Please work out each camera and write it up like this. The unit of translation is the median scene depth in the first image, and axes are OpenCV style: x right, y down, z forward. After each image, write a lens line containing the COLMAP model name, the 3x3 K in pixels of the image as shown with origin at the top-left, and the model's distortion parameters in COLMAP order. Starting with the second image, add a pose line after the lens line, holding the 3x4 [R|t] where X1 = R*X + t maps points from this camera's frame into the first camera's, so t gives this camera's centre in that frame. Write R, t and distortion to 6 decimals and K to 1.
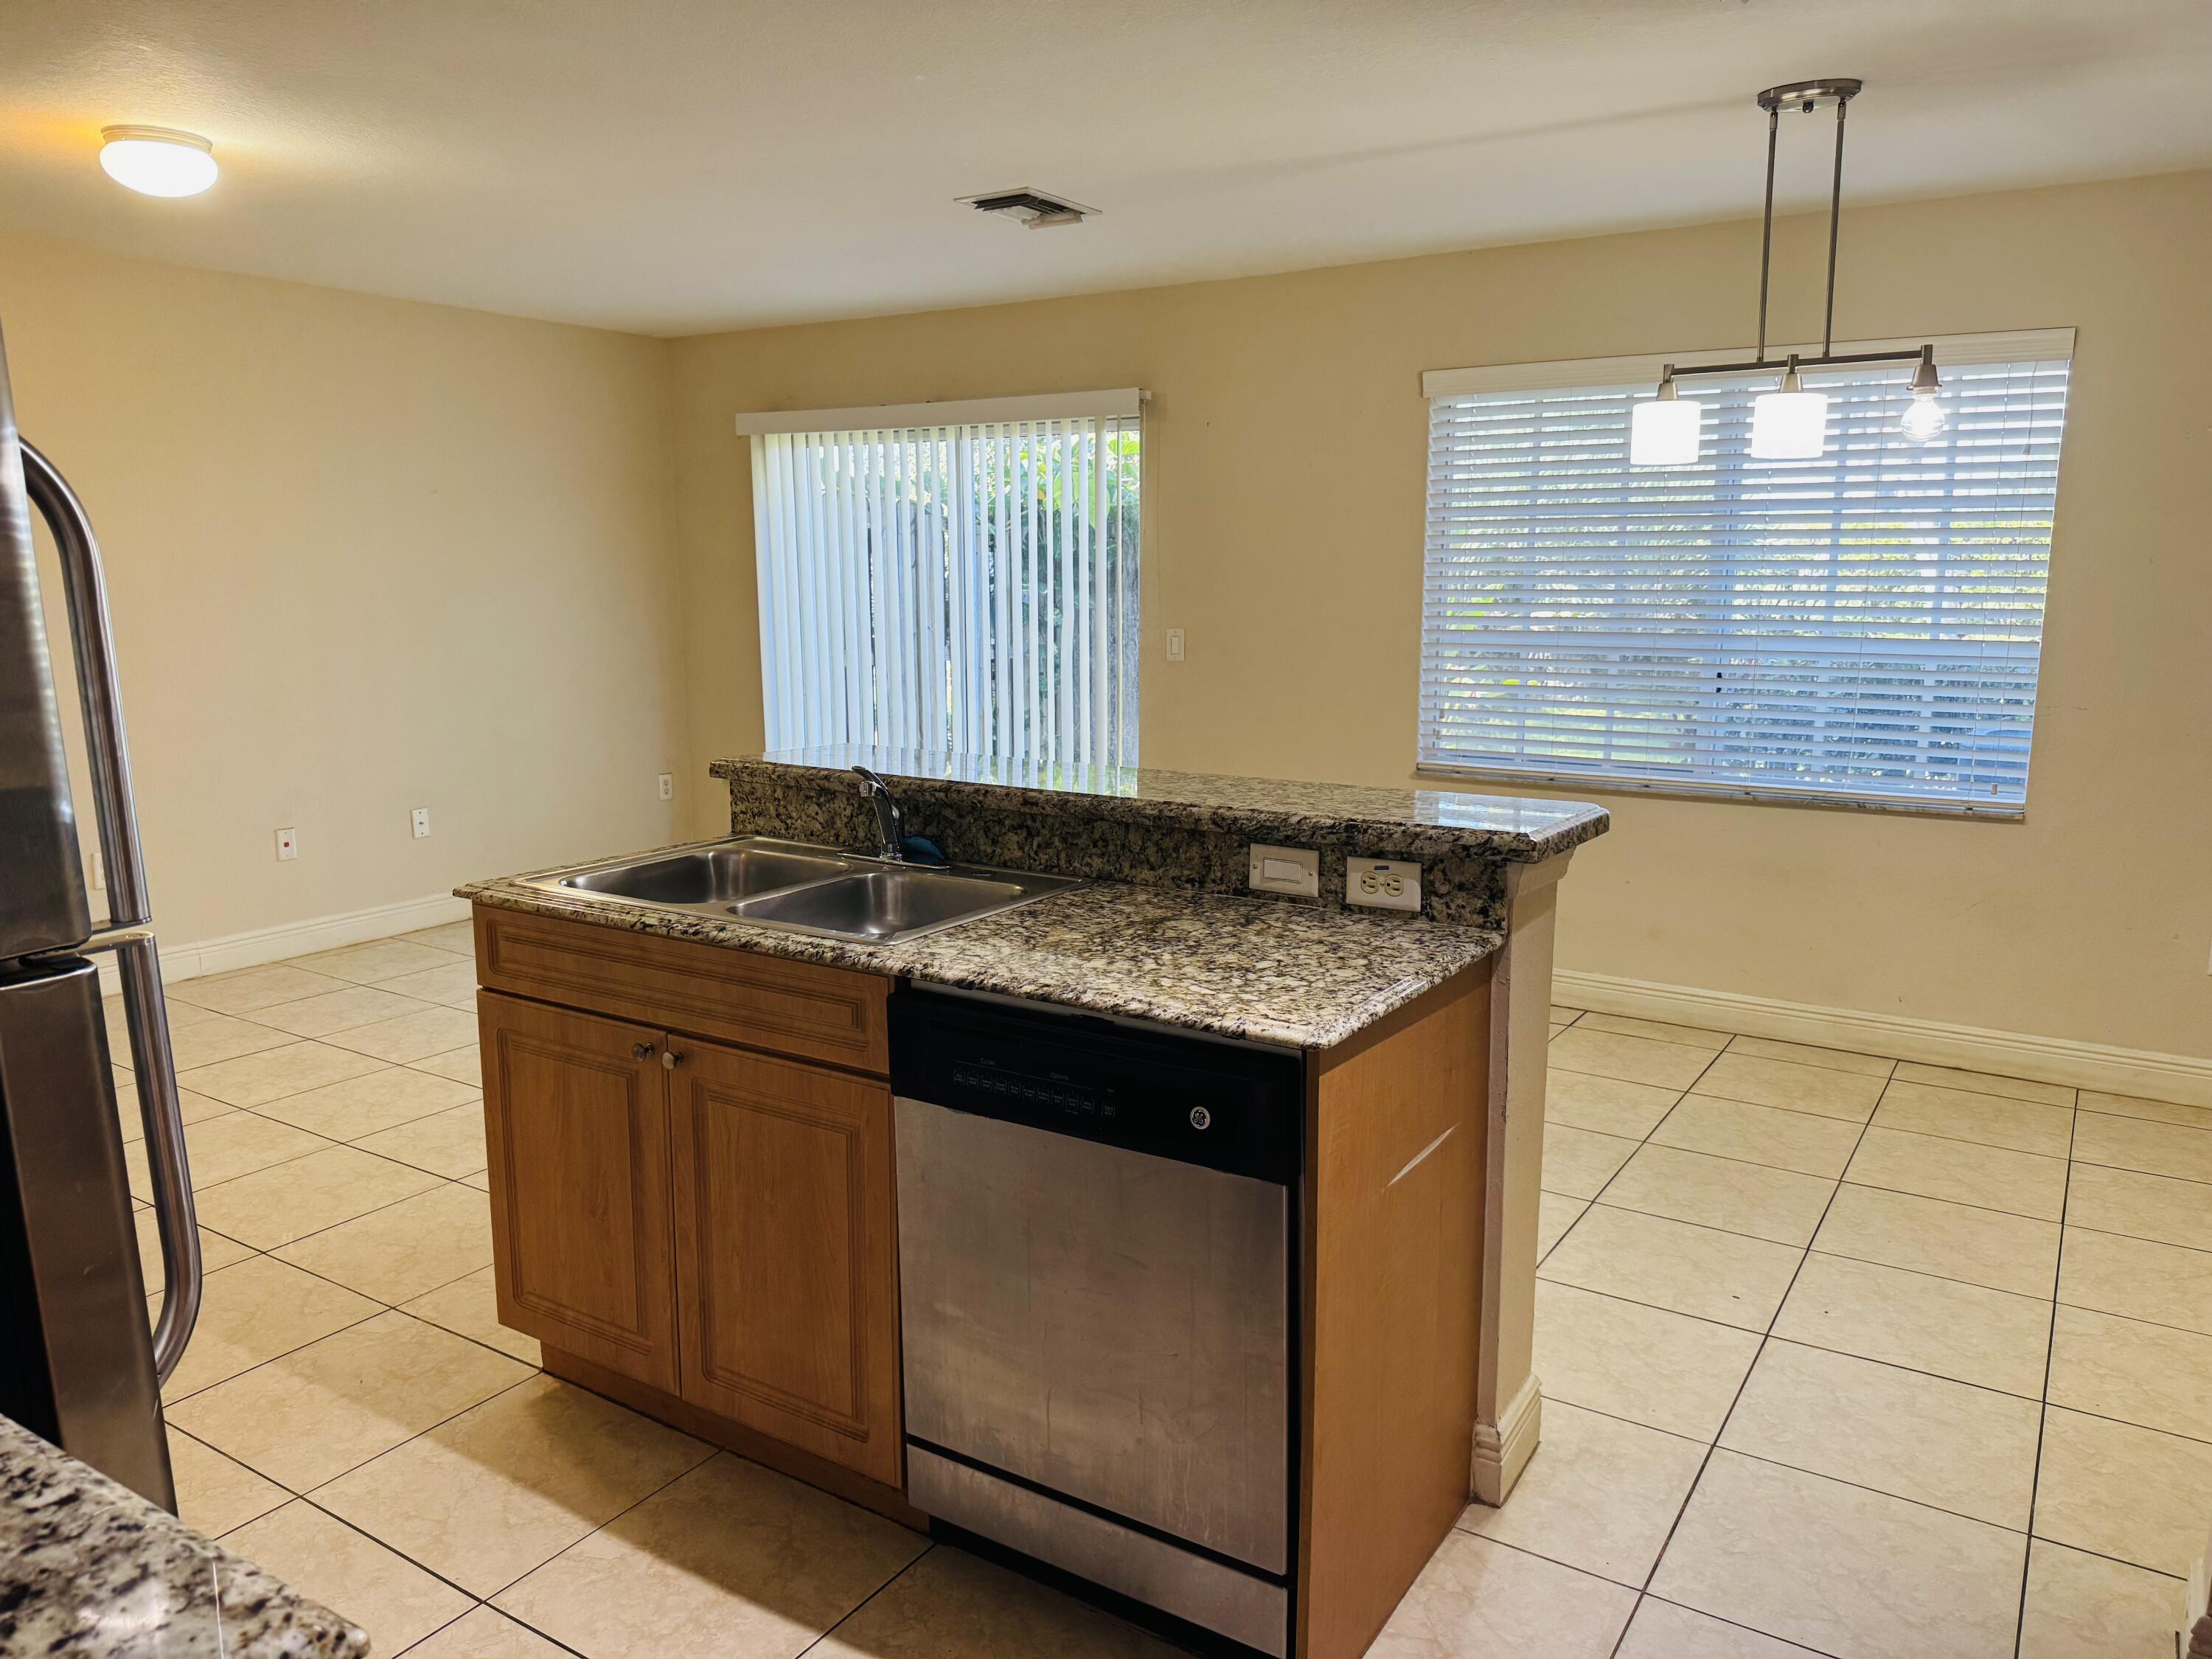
lens RADIAL K [[1515.0, 0, 1146.3], [0, 1515.0, 853.2], [0, 0, 1]] dist [0.101074, -0.149142]
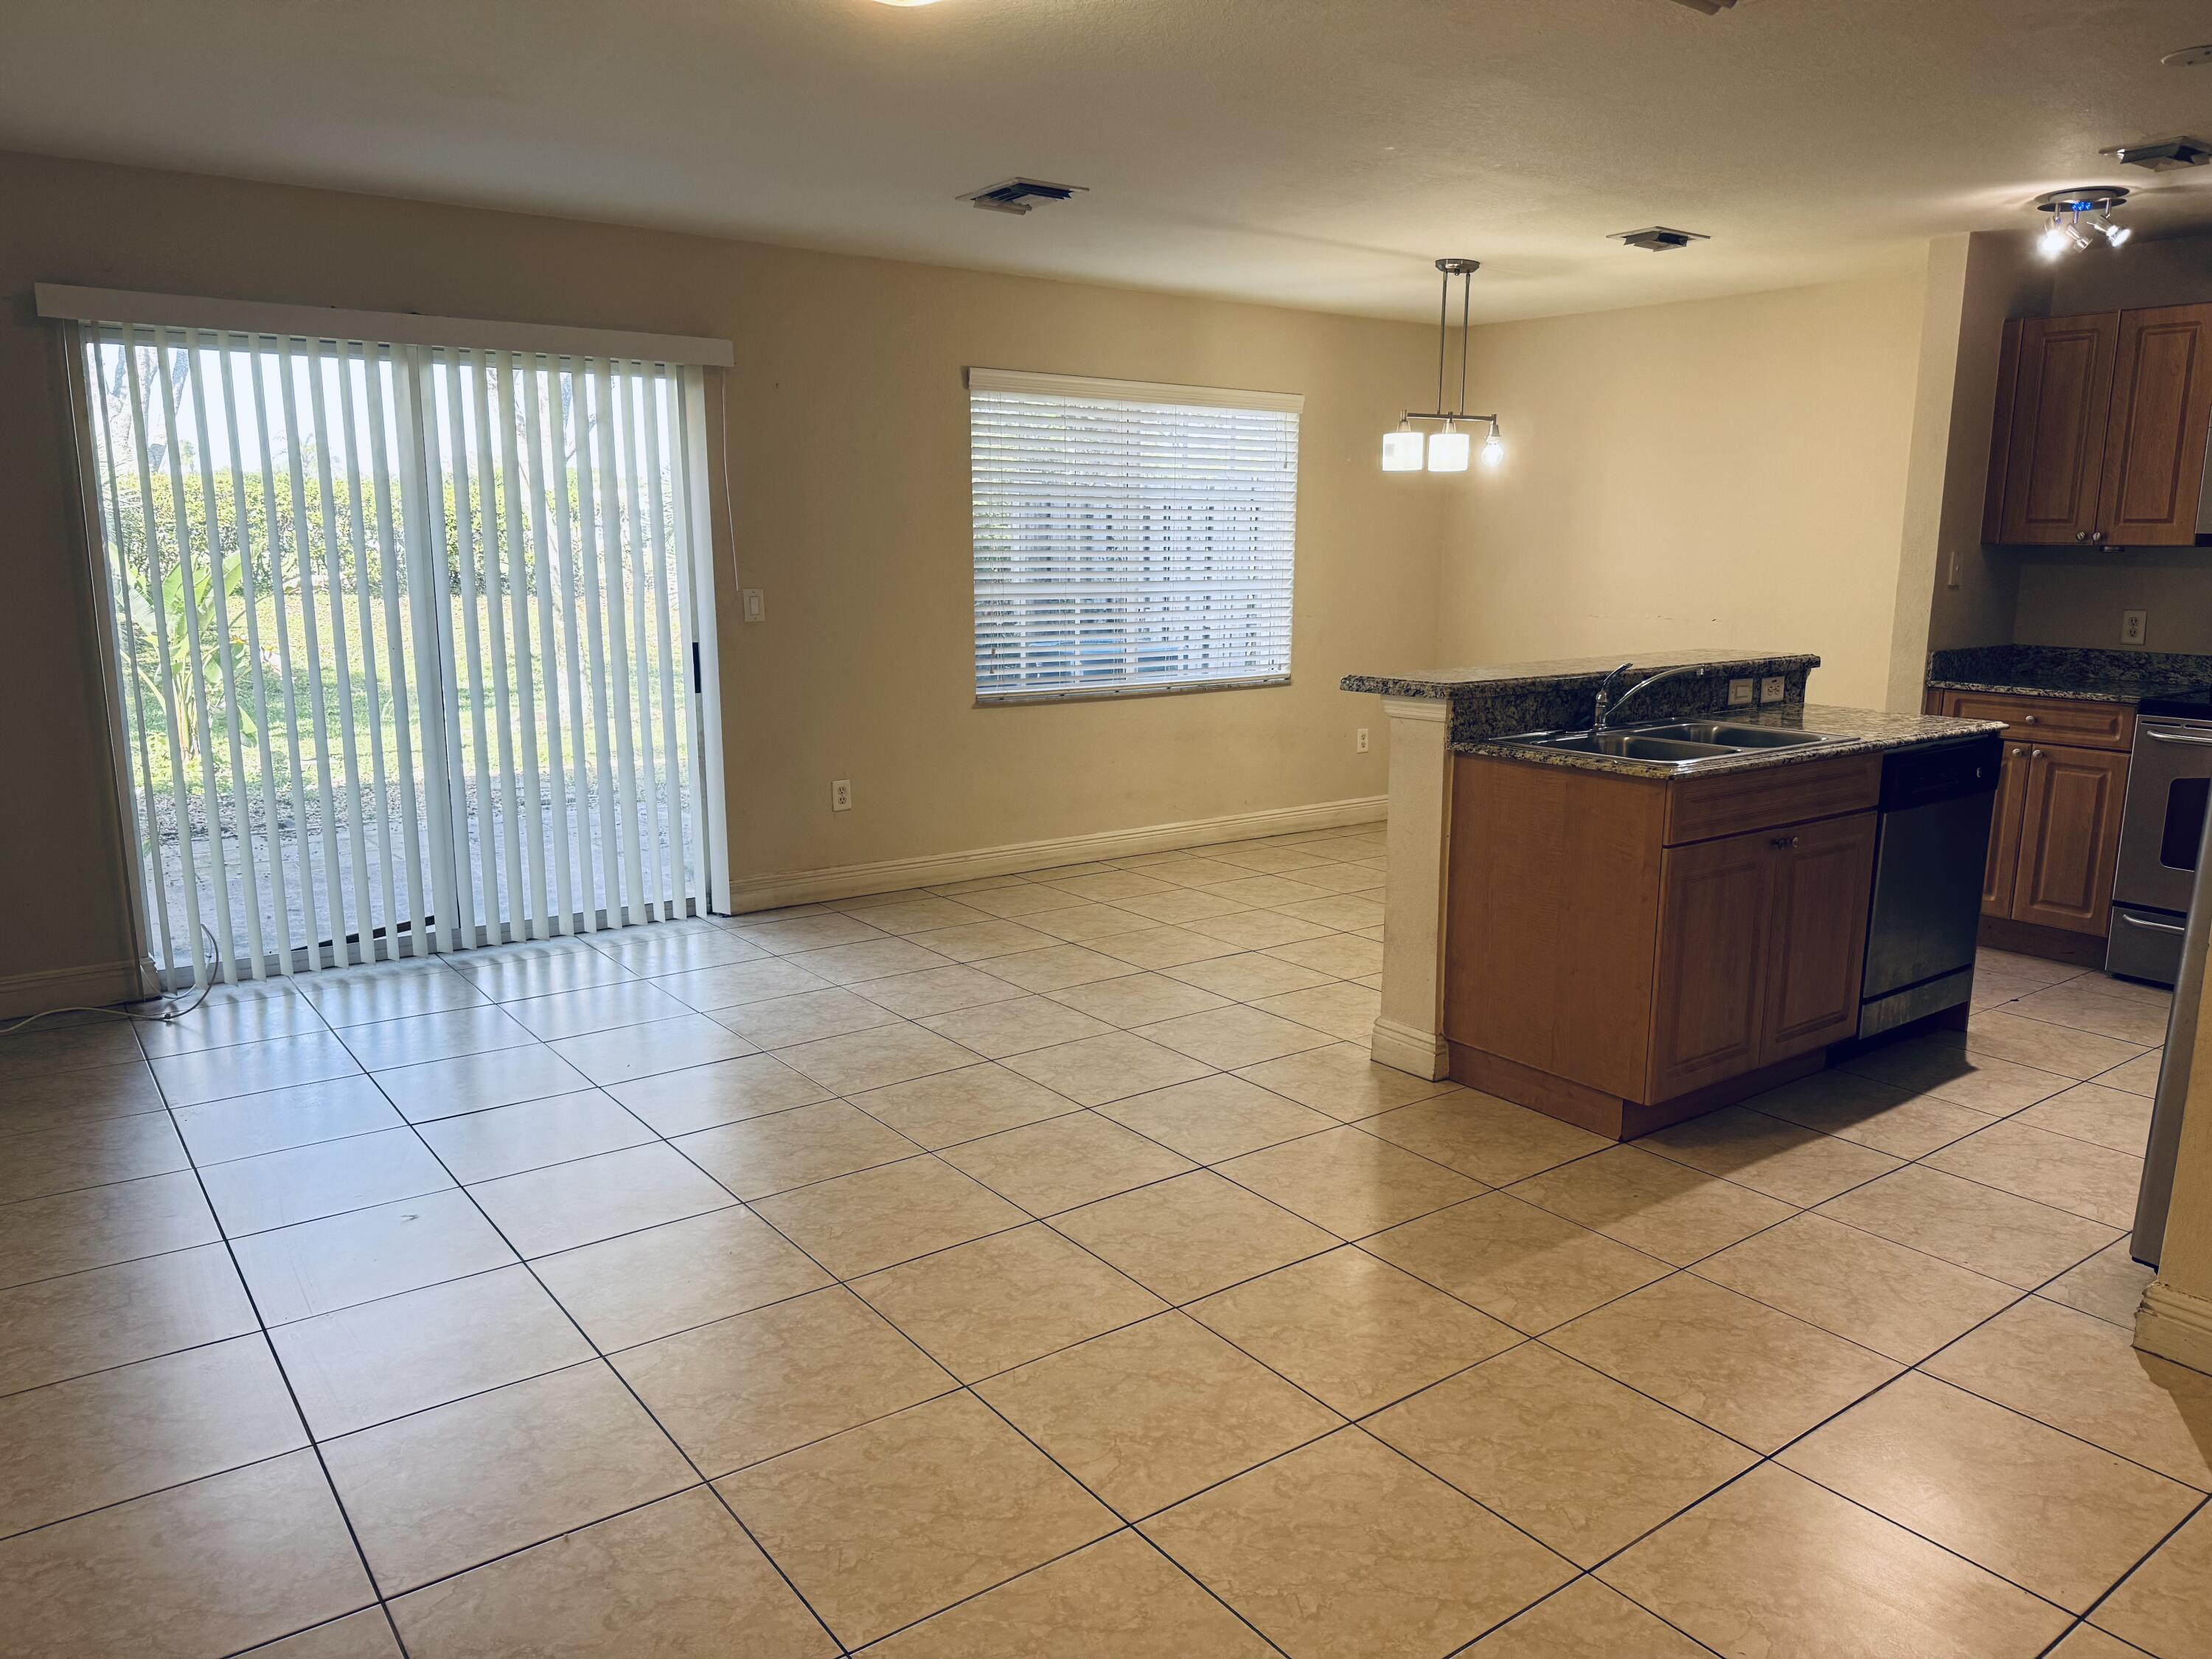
lens RADIAL K [[1550.4, 0, 1106.0], [0, 1550.4, 829.5], [0, 0, 1]] dist [0.070685, -0.092511]
pose [[0.362474, -0.173763, 0.915652, -1.507964], [0.167372, 0.978630, 0.119457, -0.139369], [-0.916842, 0.109955, 0.383811, 0.754455]]
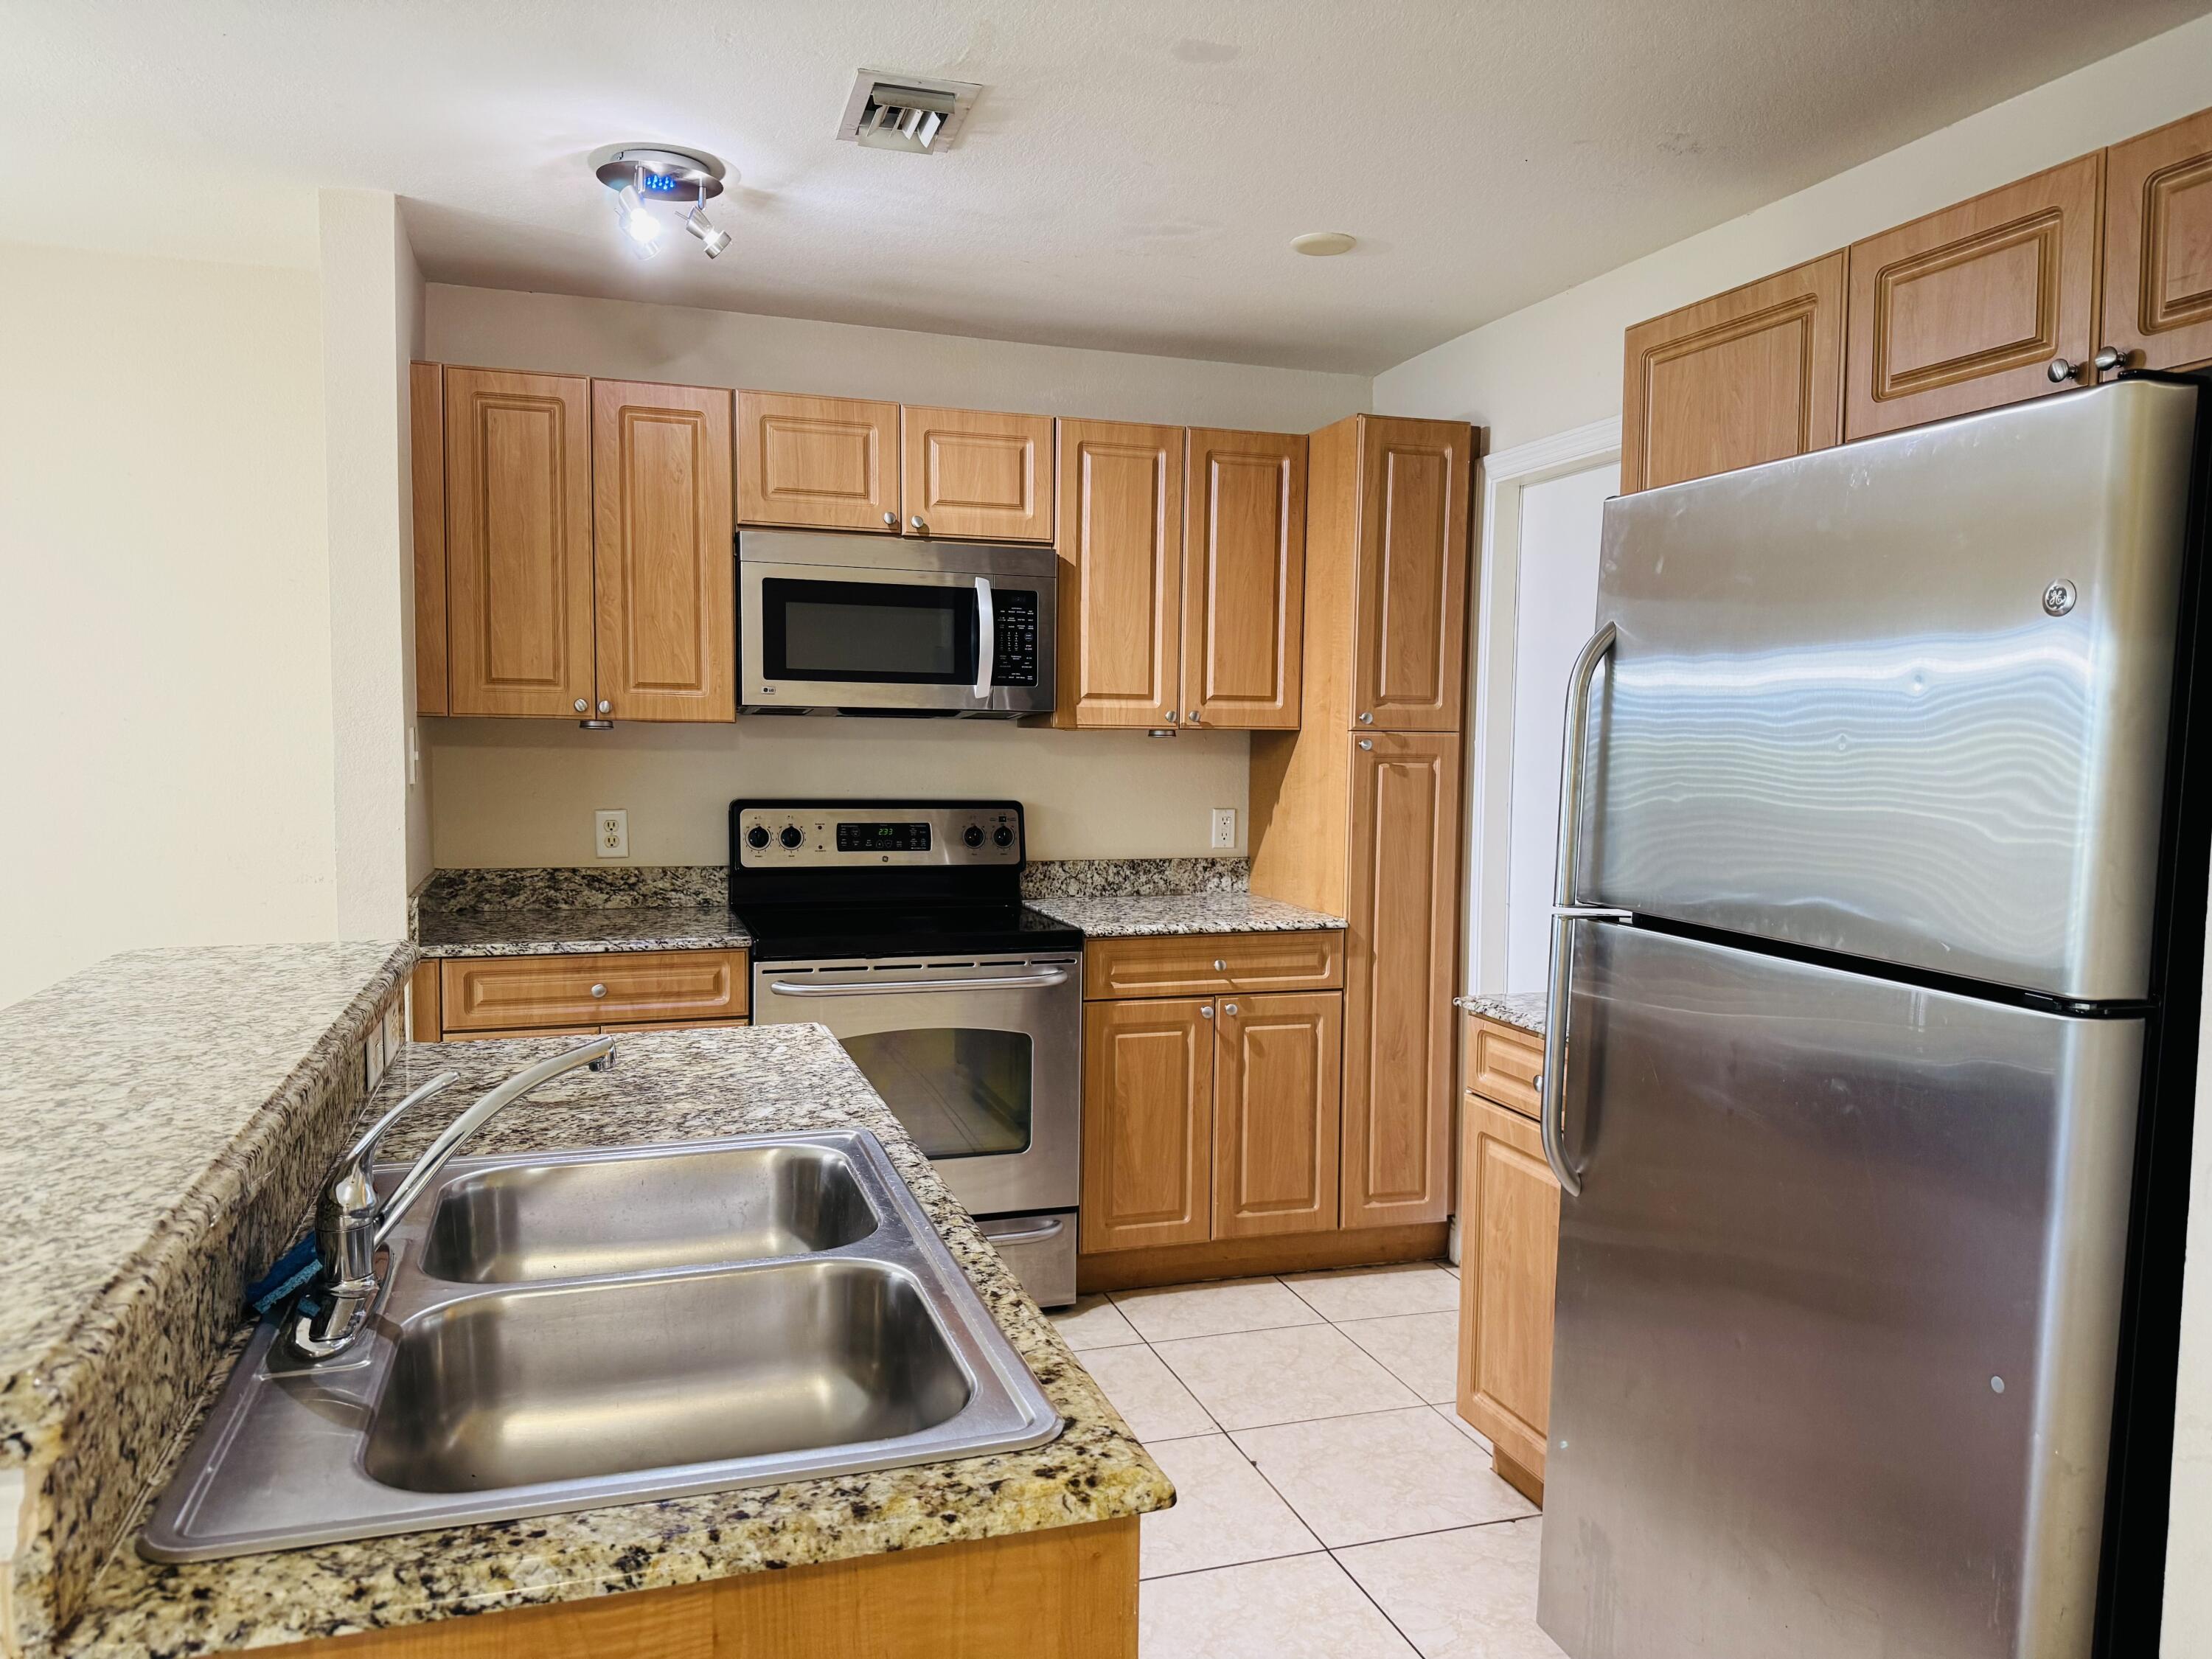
lens RADIAL K [[1550.4, 0, 1106.0], [0, 1550.4, 829.5], [0, 0, 1]] dist [0.070685, -0.092511]
pose [[-0.771098, -0.052138, 0.634578, -0.546985], [0.104863, 0.972633, 0.207336, -0.176263], [-0.628022, 0.226421, -0.744528, 1.019810]]
